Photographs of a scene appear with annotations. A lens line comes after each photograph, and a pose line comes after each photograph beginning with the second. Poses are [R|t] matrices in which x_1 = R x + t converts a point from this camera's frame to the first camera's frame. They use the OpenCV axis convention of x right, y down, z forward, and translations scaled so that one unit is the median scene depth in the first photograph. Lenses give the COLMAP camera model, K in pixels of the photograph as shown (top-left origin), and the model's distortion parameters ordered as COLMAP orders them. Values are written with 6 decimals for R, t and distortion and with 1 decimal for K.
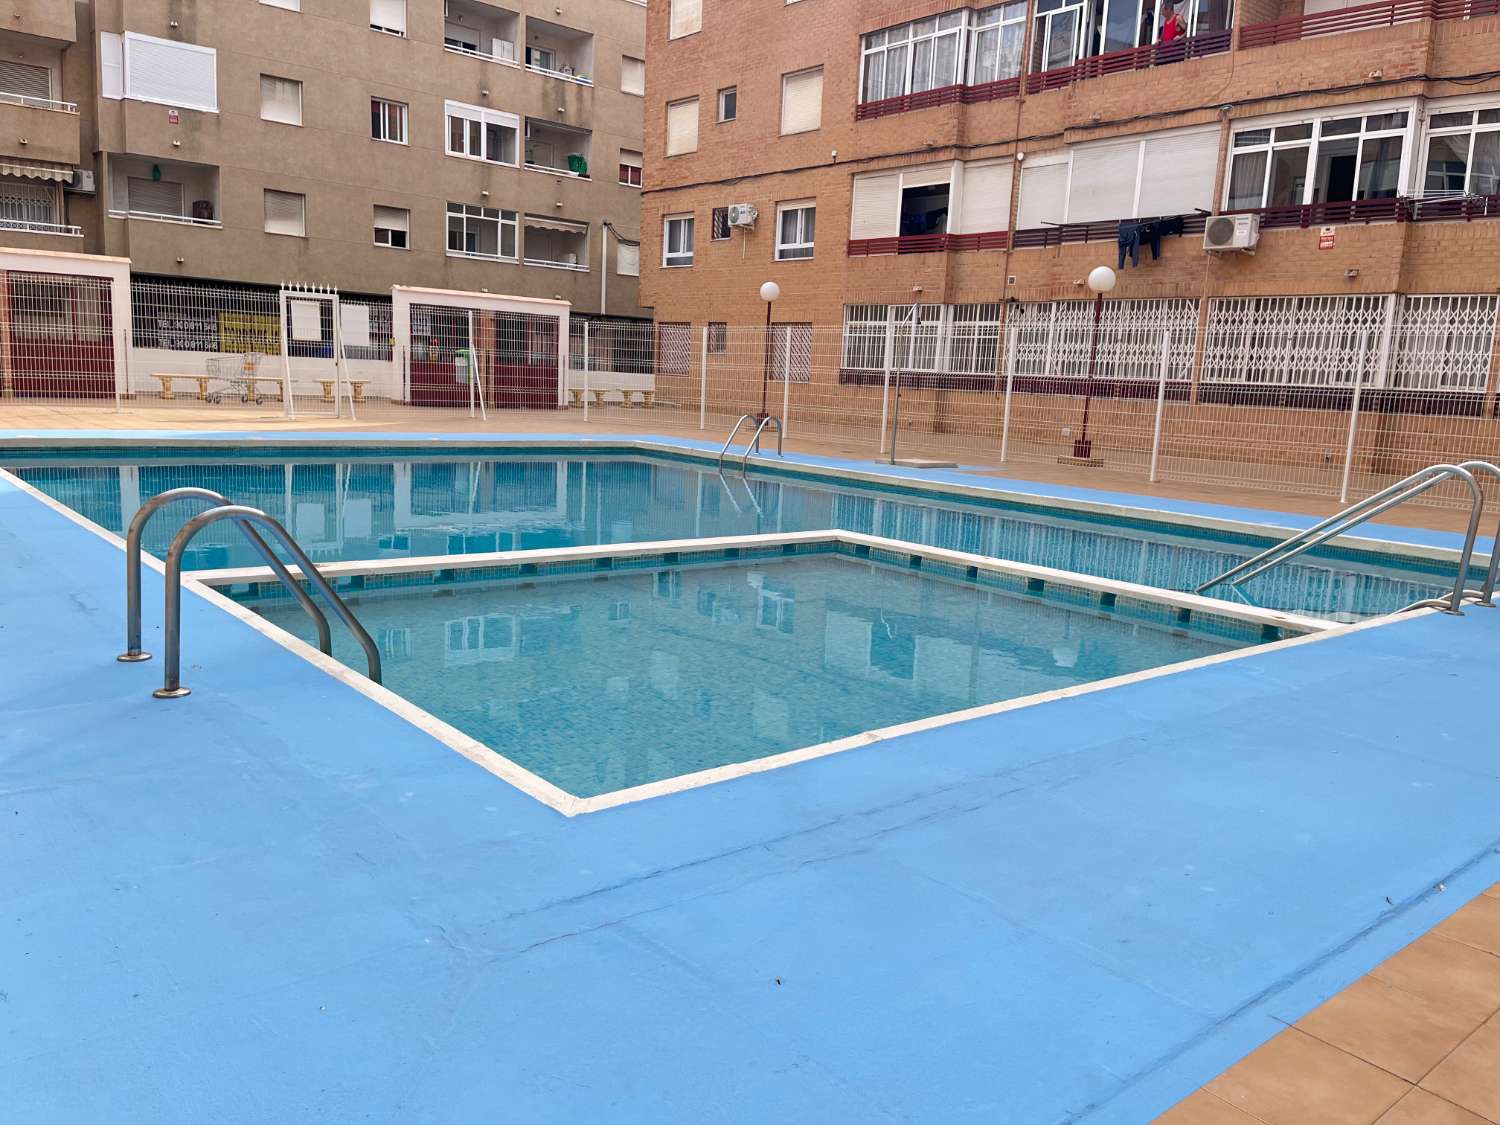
lens RADIAL K [[1134.4, 0, 751.8], [0, 1134.4, 562.4], [0, 0, 1]] dist [0.029646, -0.022378]
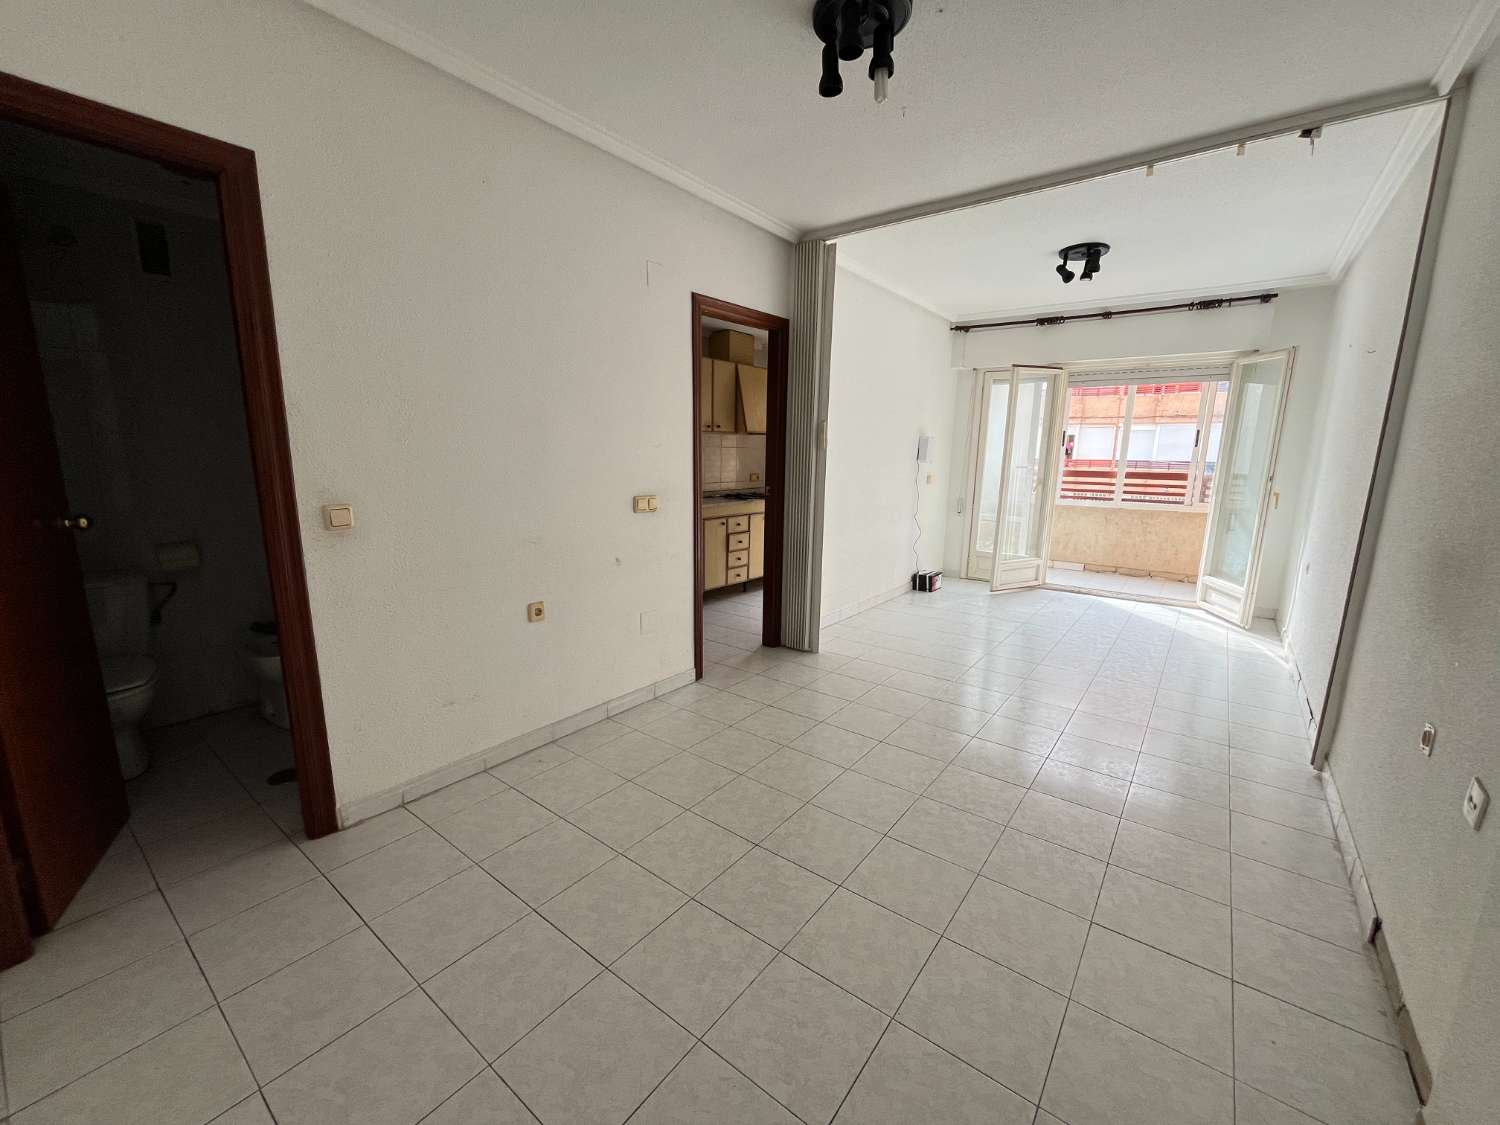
lens RADIAL K [[607.7, 0, 752.2], [0, 607.7, 563.5], [0, 0, 1]] dist [-0.002246, -0.000335]
pose [[0.974419, -0.072776, 0.212630, -0.640533], [0.067055, 0.997170, 0.034003, -0.181640], [-0.214503, -0.018875, 0.976541, 0.063582]]
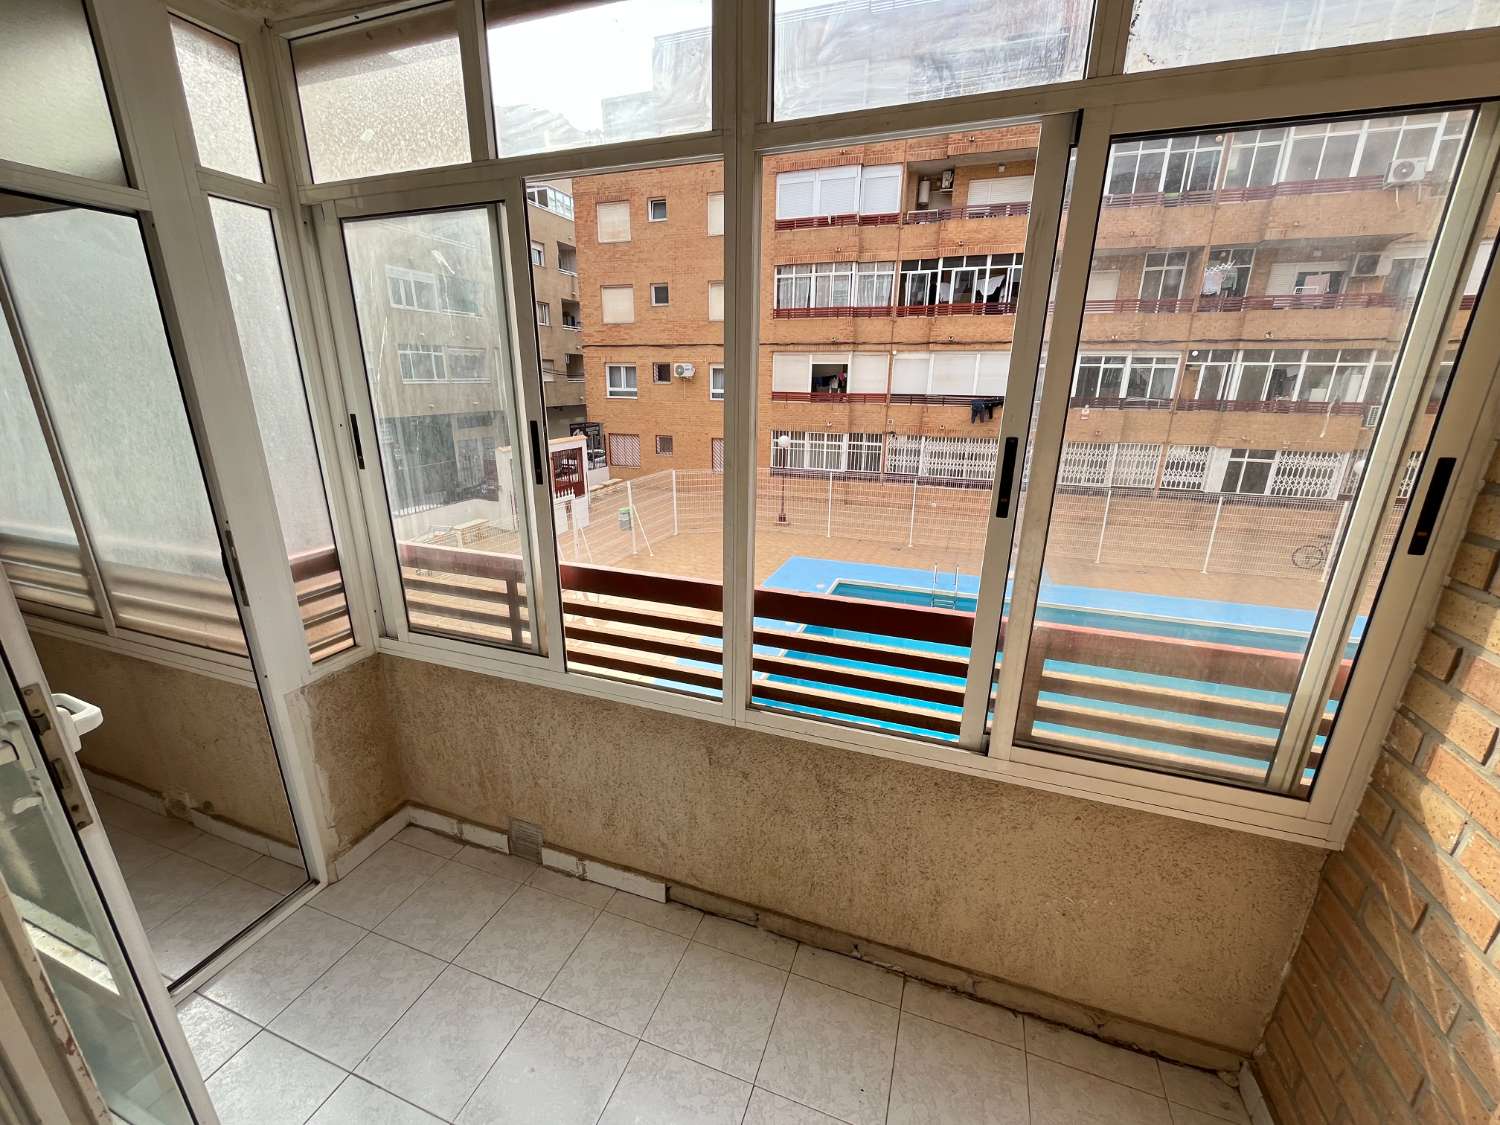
lens RADIAL K [[607.7, 0, 749.0], [0, 607.7, 569.5], [0, 0, 1]] dist [-0.002246, -0.000335]
pose [[0.867911, -0.190637, 0.458681, -0.449332], [0.117875, 0.976088, 0.182640, -0.216380], [-0.482531, -0.104448, 0.869629, 0.234413]]
